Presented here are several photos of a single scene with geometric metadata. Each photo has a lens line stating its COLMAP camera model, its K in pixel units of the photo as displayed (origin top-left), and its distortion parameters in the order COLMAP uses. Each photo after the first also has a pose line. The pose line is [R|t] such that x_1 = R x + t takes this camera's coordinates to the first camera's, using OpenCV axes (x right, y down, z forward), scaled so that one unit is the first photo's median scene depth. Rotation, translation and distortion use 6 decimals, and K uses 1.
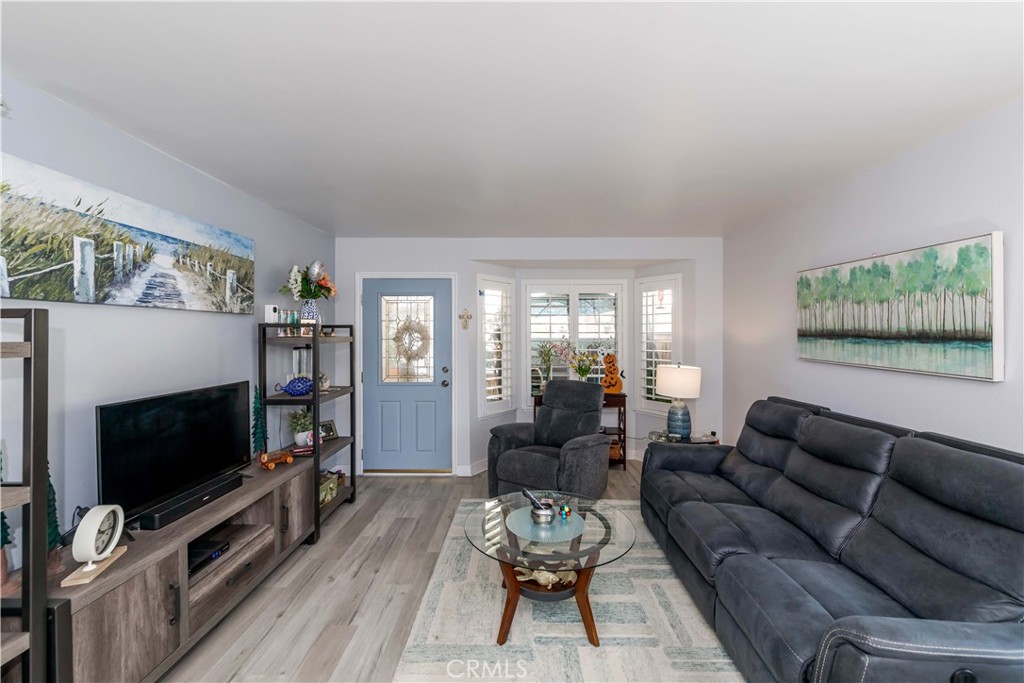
lens RADIAL K [[411.9, 0, 514.1], [0, 411.9, 336.0], [0, 0, 1]] dist [-0.008583, 0.000202]
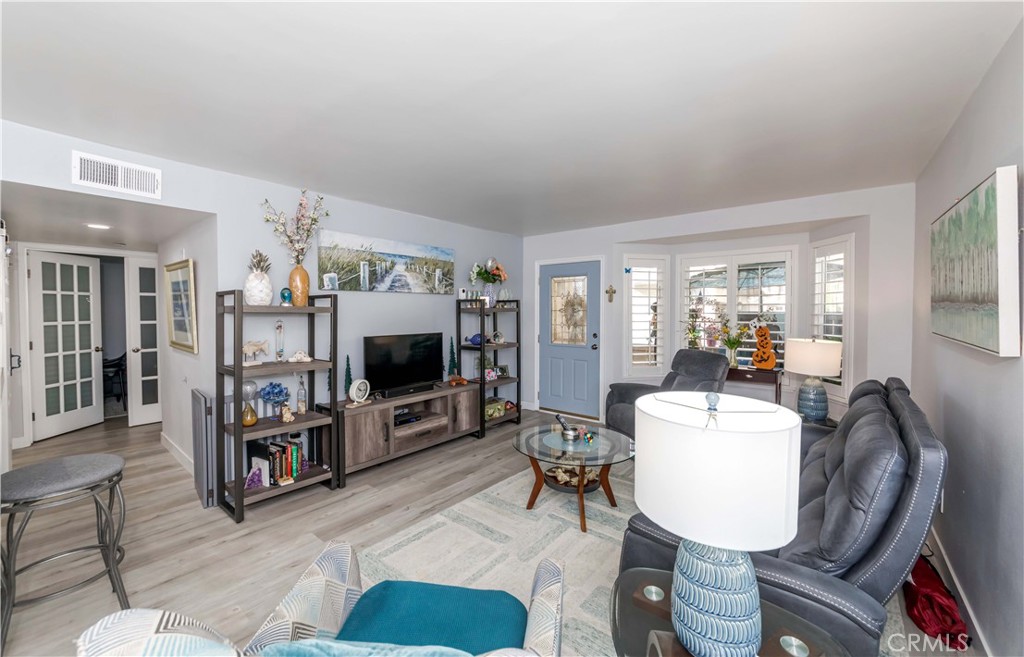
lens RADIAL K [[397.5, 0, 510.7], [0, 397.5, 320.2], [0, 0, 1]] dist [-0.001312, 0.000066]
pose [[0.779754, 0.015462, -0.625895, 0.612593], [-0.003175, 0.999780, 0.020743, 0.020015], [0.626078, -0.014188, 0.779631, -0.126172]]
